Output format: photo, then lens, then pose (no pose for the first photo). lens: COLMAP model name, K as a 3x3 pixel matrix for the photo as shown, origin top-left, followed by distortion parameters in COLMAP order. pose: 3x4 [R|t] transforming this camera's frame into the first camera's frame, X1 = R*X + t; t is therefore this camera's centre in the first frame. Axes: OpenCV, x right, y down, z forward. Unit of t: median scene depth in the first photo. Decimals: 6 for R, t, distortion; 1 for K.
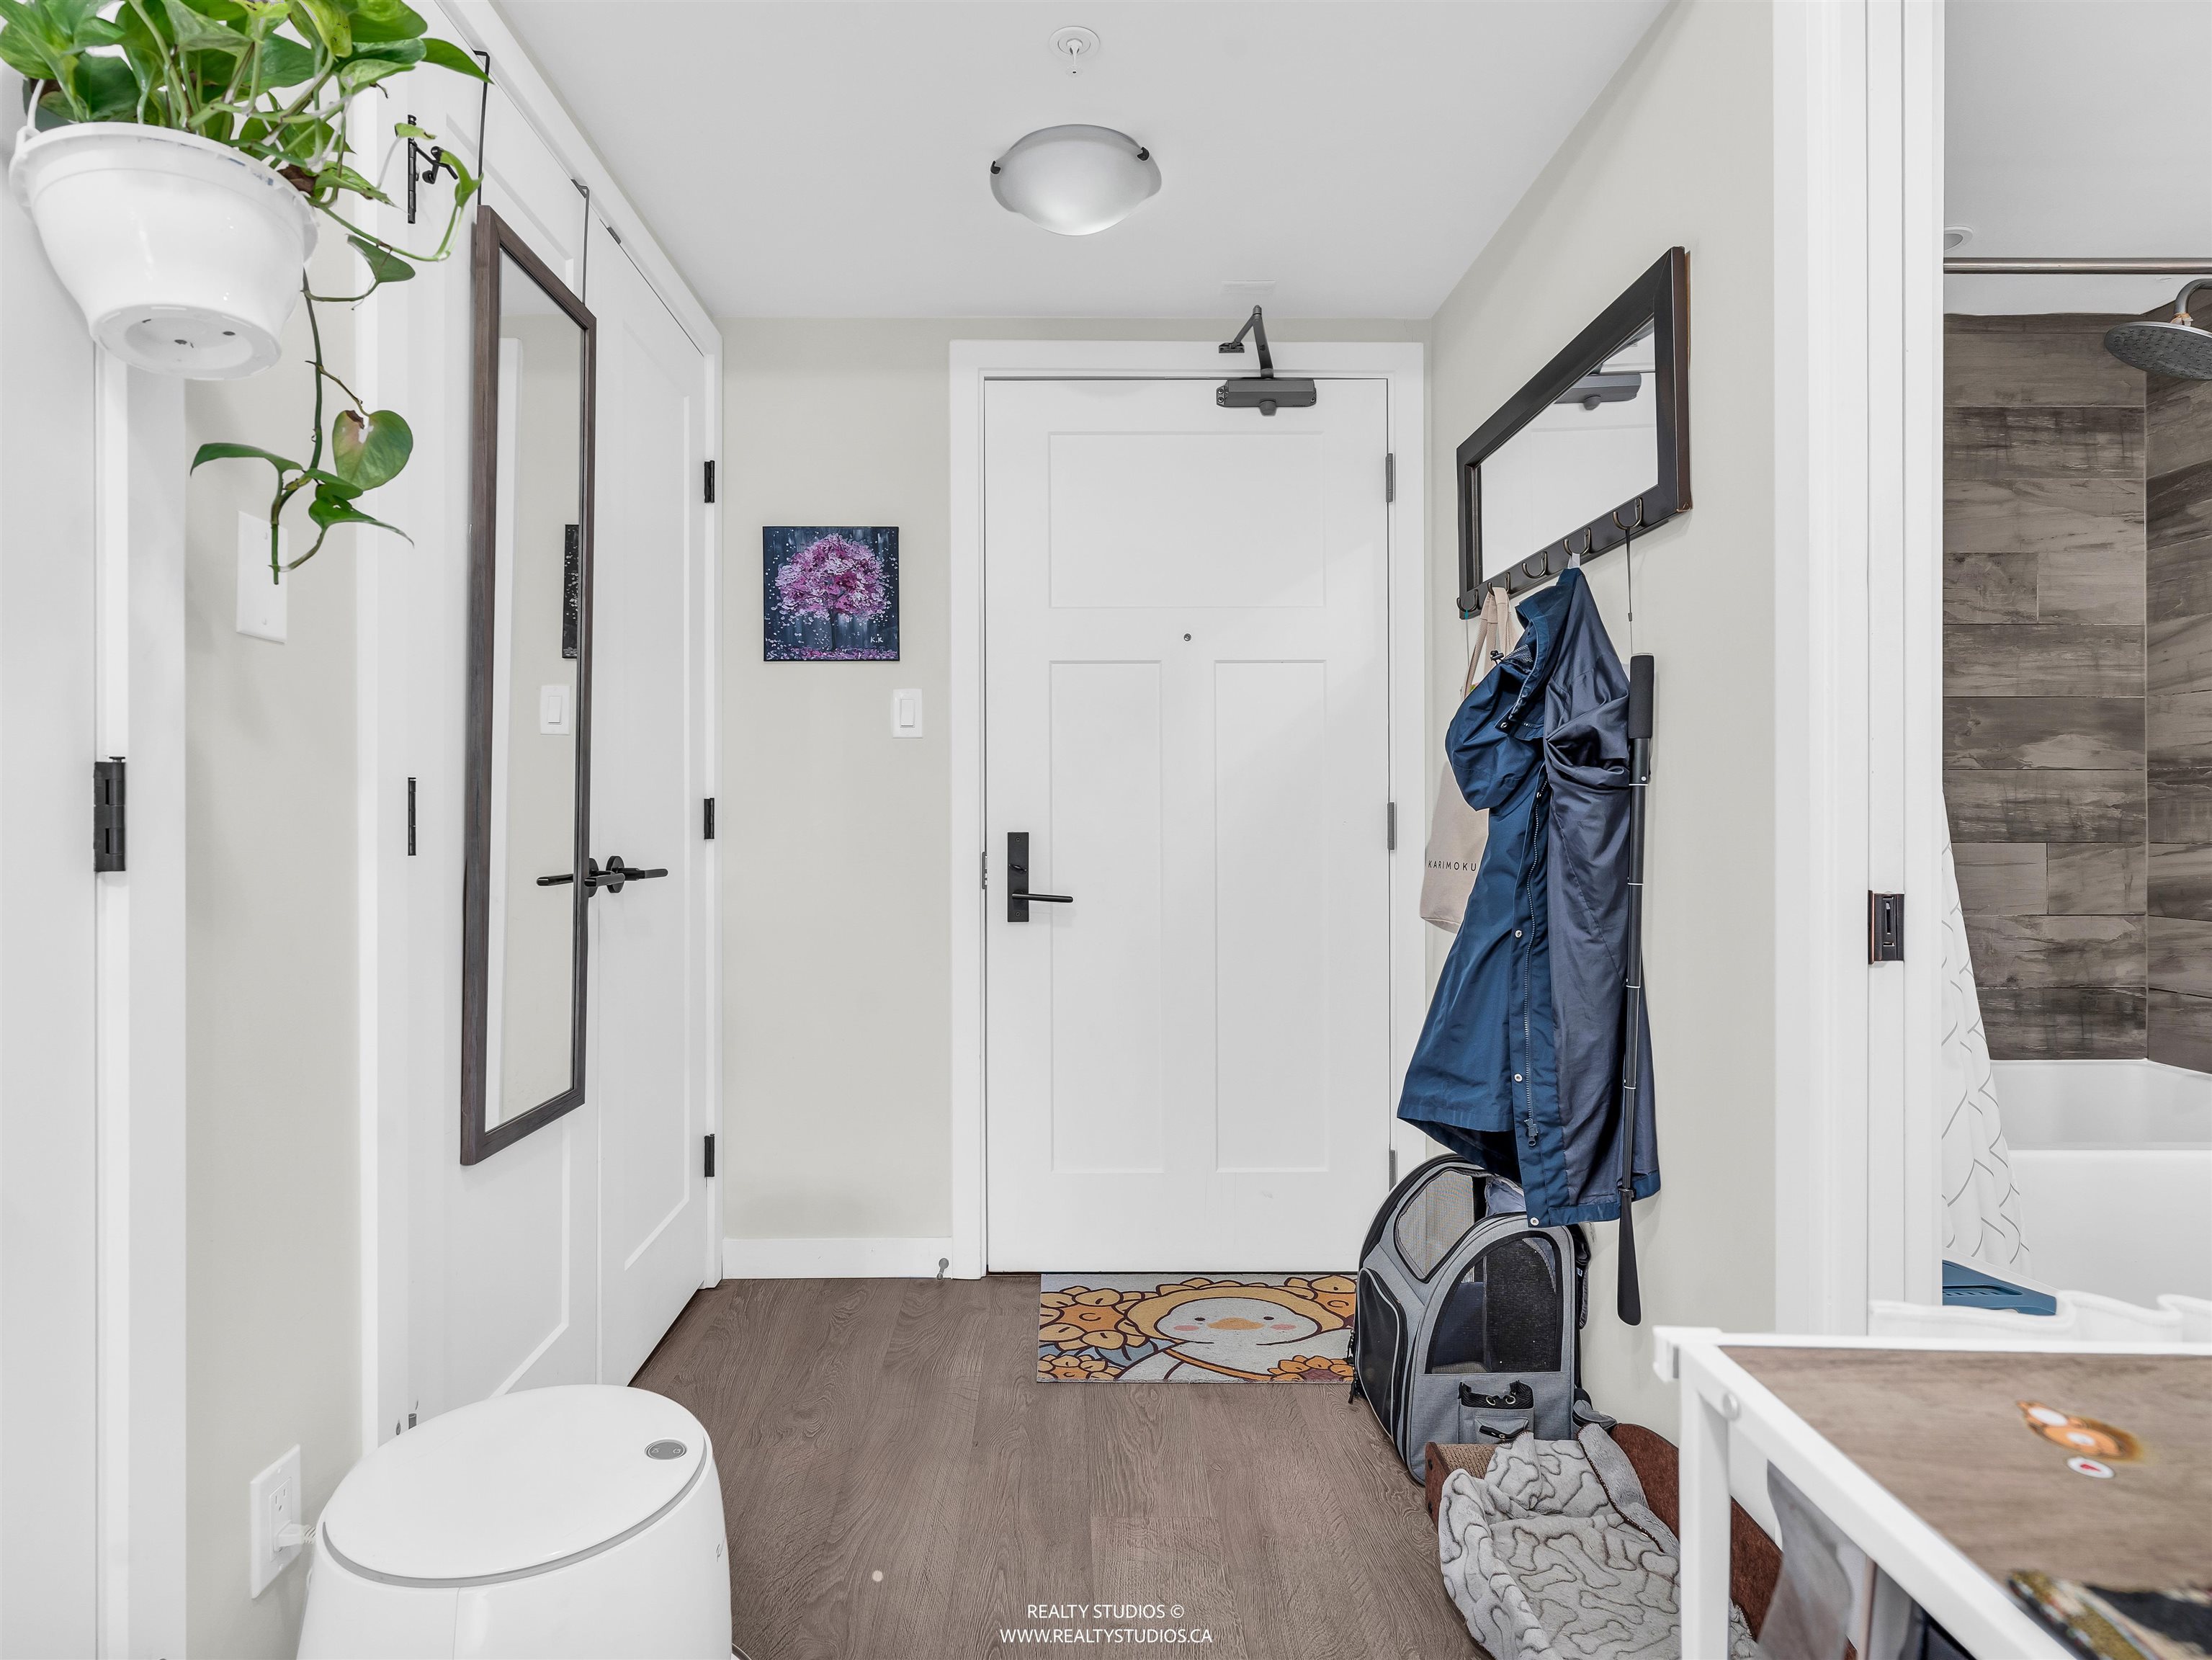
lens RADIAL K [[1181.0, 0, 1100.1], [0, 1181.0, 820.1], [0, 0, 1]] dist [0.003679, -0.001206]
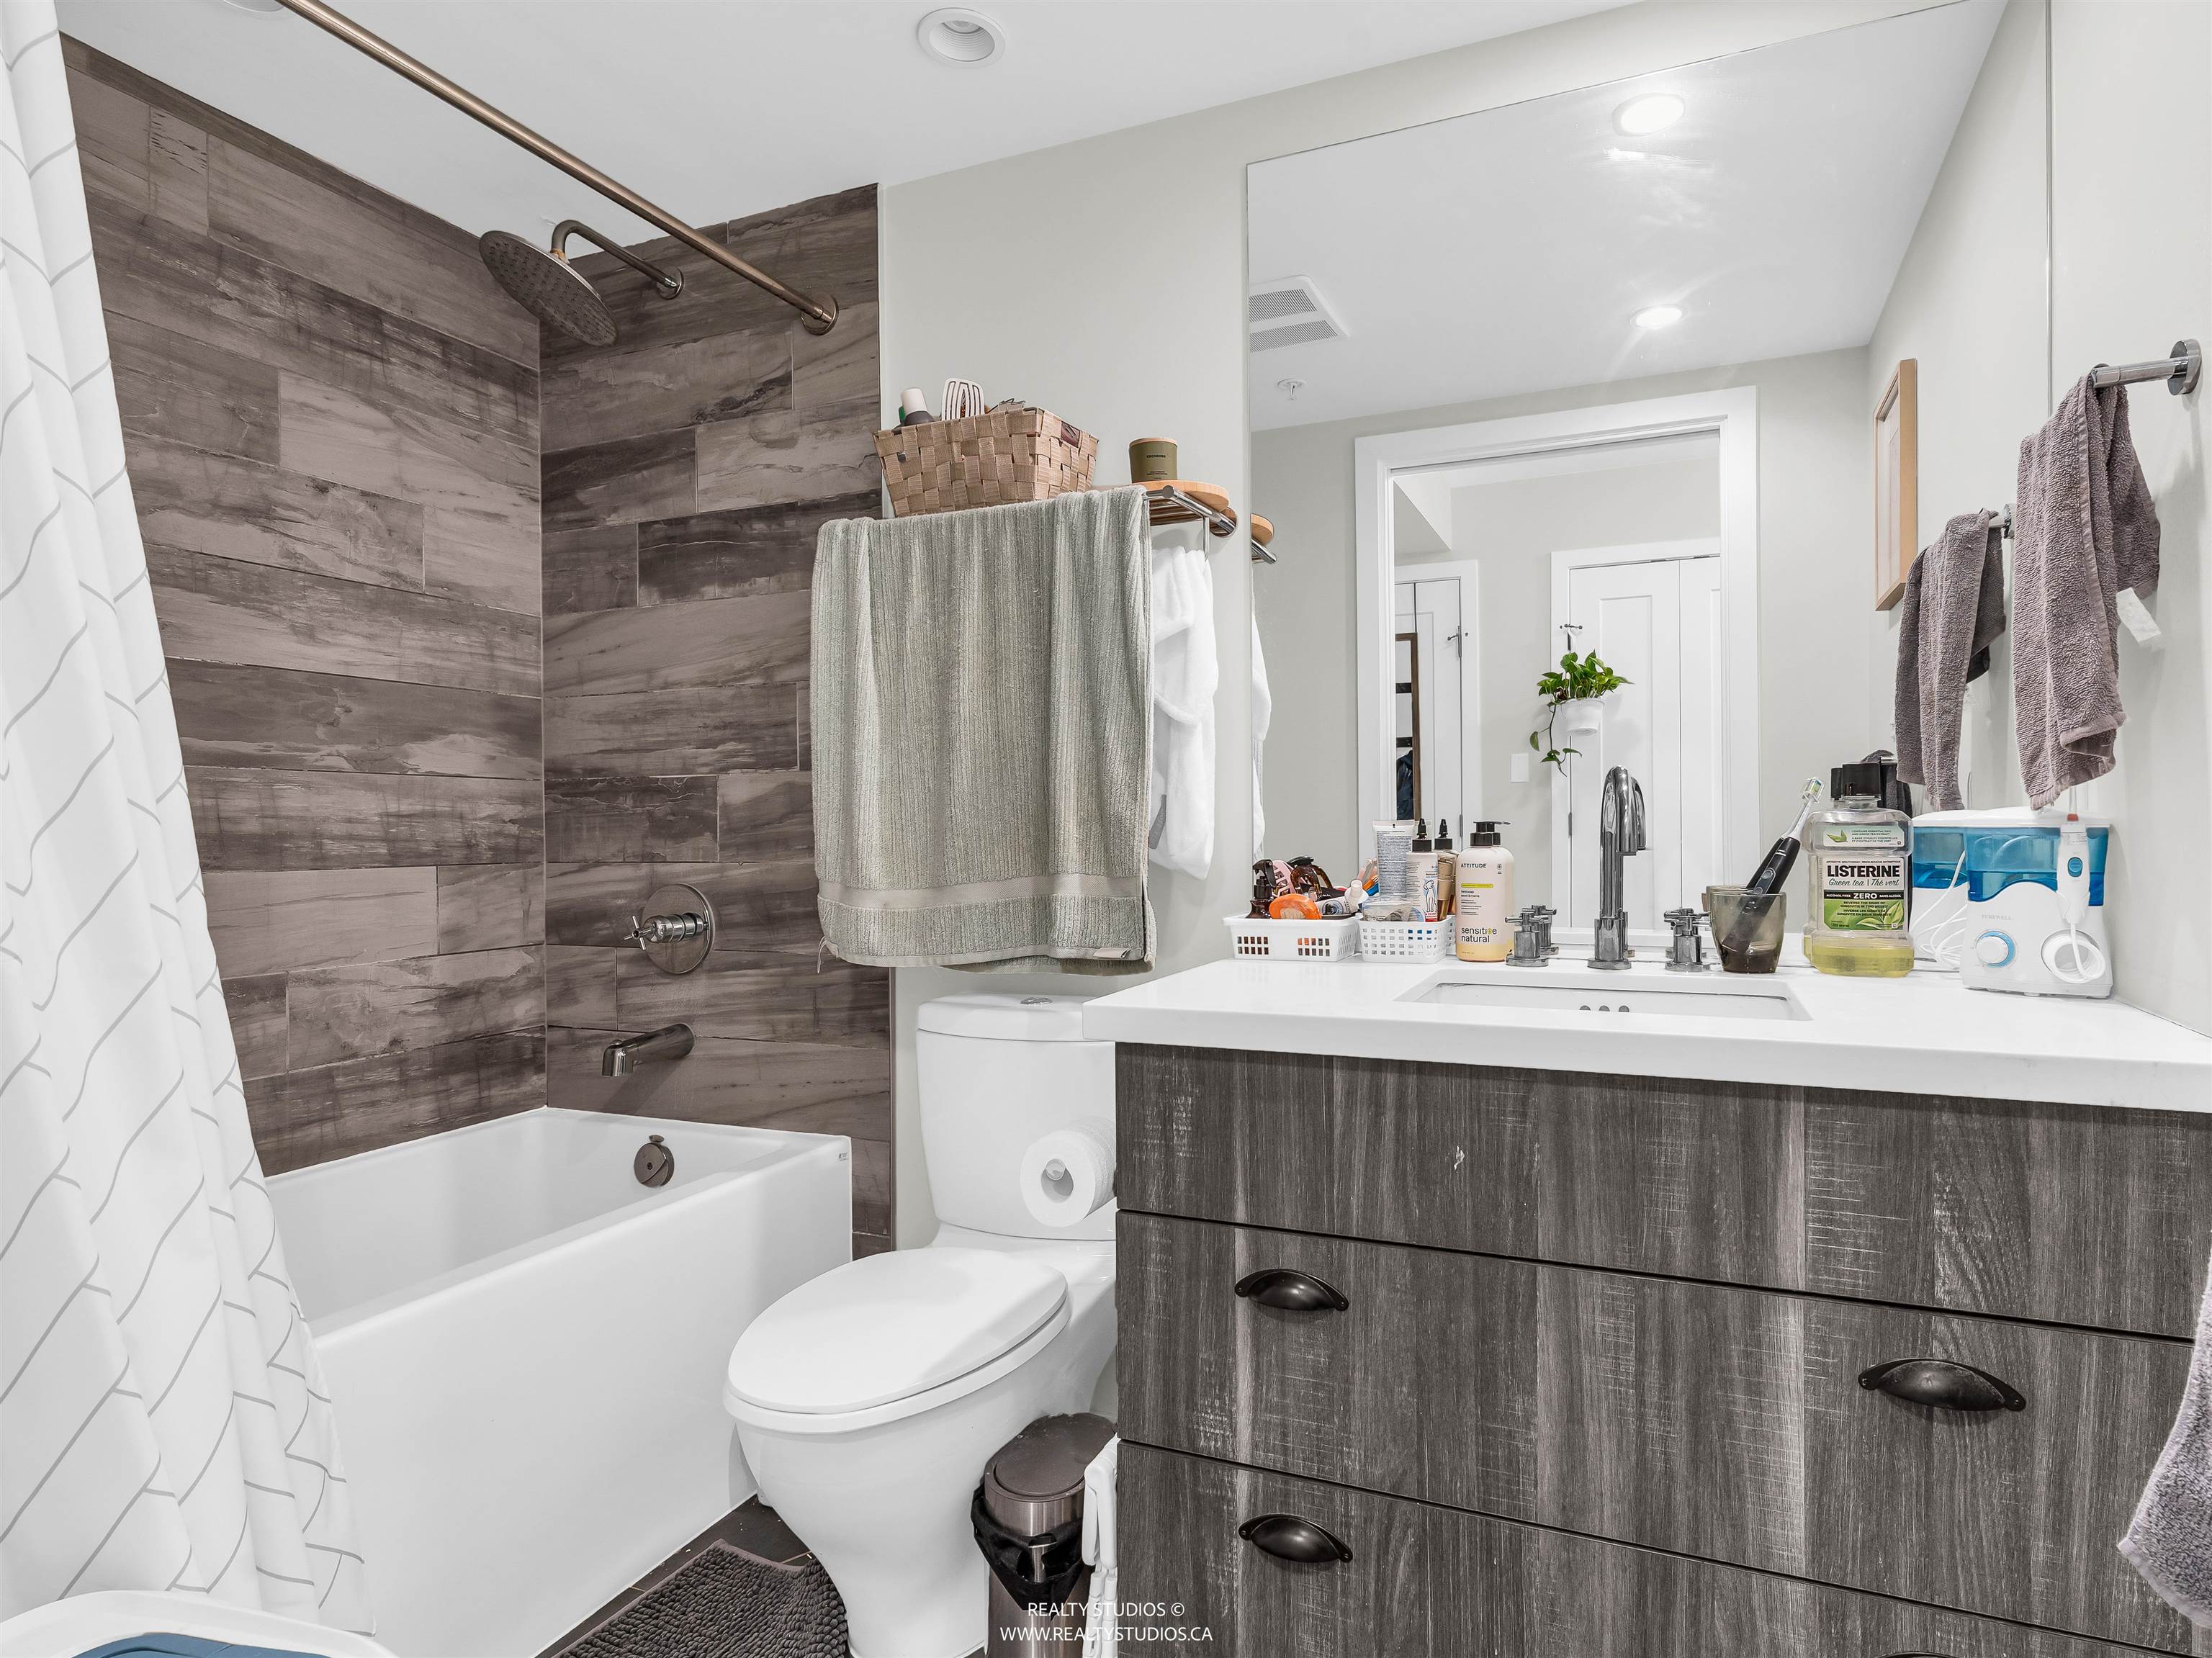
lens RADIAL K [[1180.7, 0, 1108.1], [0, 1180.7, 831.8], [0, 0, 1]] dist [0.003679, -0.001206]
pose [[0.443223, -0.005453, 0.896395, 0.278356], [0.008402, 0.999963, 0.001928, -0.001915], [-0.896372, 0.006677, 0.443253, 0.228867]]
